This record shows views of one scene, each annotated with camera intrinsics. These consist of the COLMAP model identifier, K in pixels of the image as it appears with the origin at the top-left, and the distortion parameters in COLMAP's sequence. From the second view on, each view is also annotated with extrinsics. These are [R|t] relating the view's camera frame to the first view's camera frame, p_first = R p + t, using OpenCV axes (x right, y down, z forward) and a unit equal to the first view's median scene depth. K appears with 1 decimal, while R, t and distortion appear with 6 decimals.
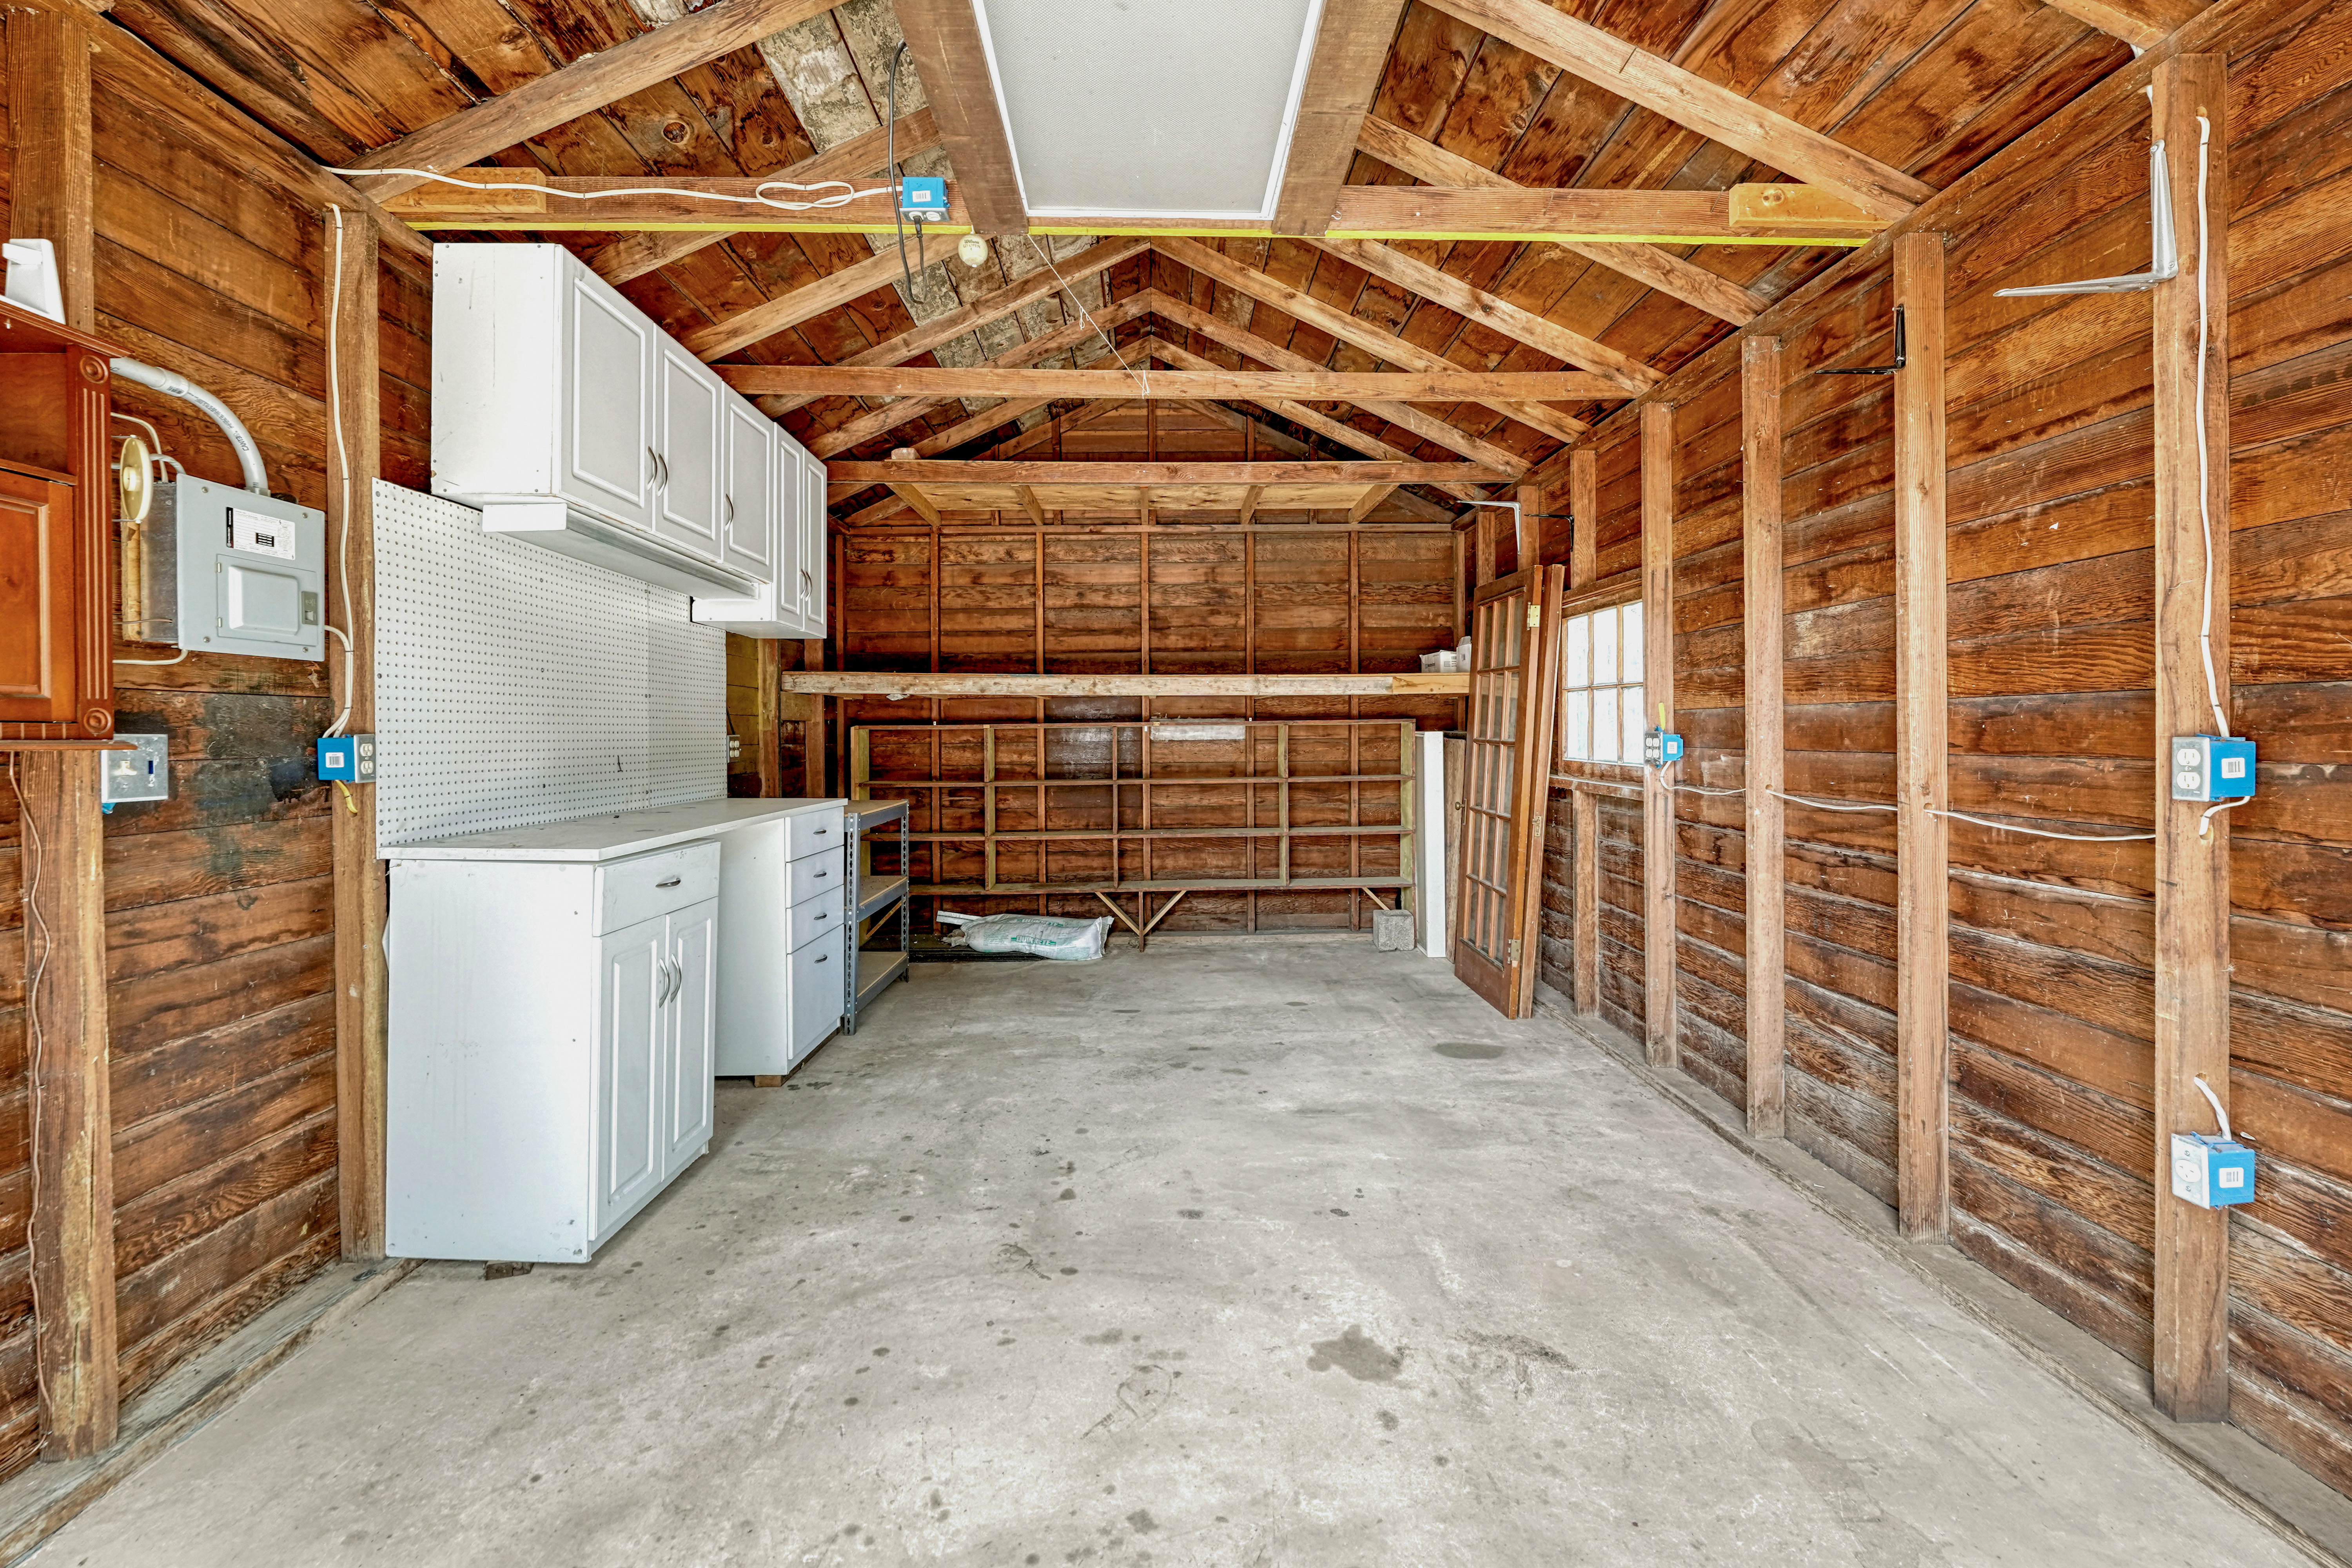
lens RADIAL K [[967.1, 0, 1174.5], [0, 967.1, 751.5], [0, 0, 1]] dist [-0.003080, 0.000222]
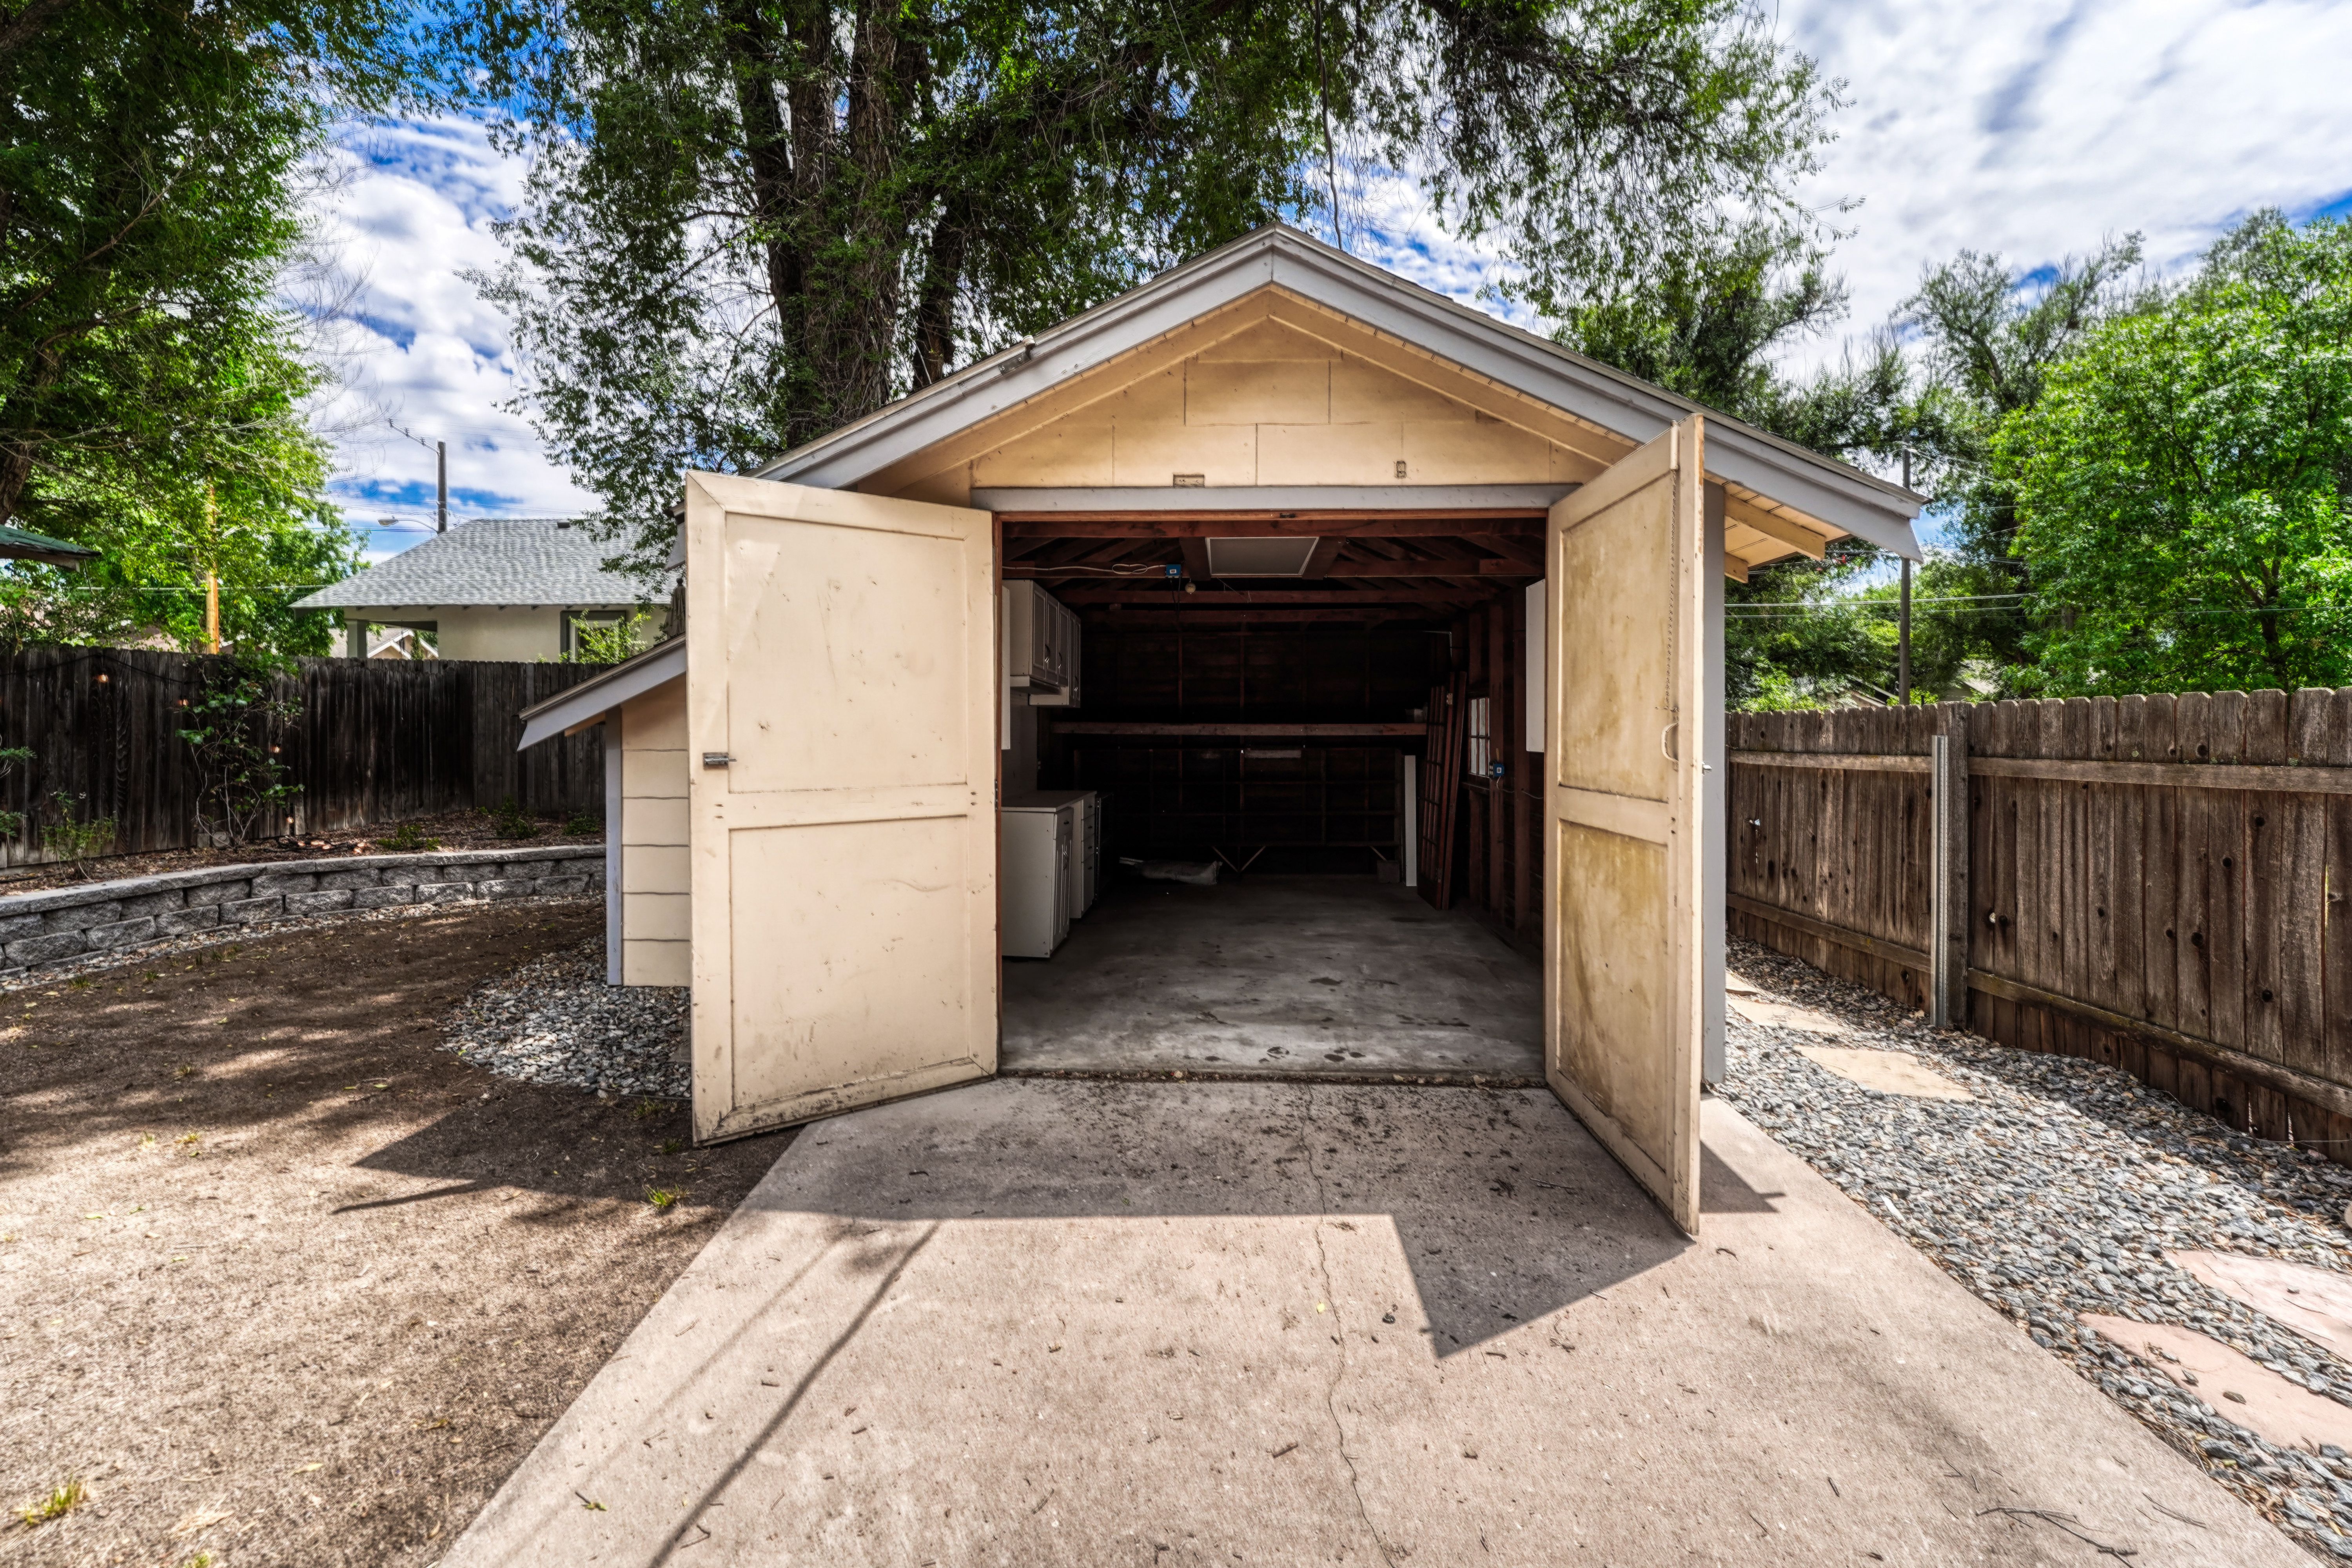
lens RADIAL K [[956.0, 0, 1147.9], [0, 956.0, 737.0], [0, 0, 1]] dist [0.000187, 0.000164]
pose [[0.994310, 0.005800, -0.106371, -0.016925], [-0.007405, 0.999865, -0.014696, -0.025688], [0.106272, 0.015400, 0.994218, -0.748196]]
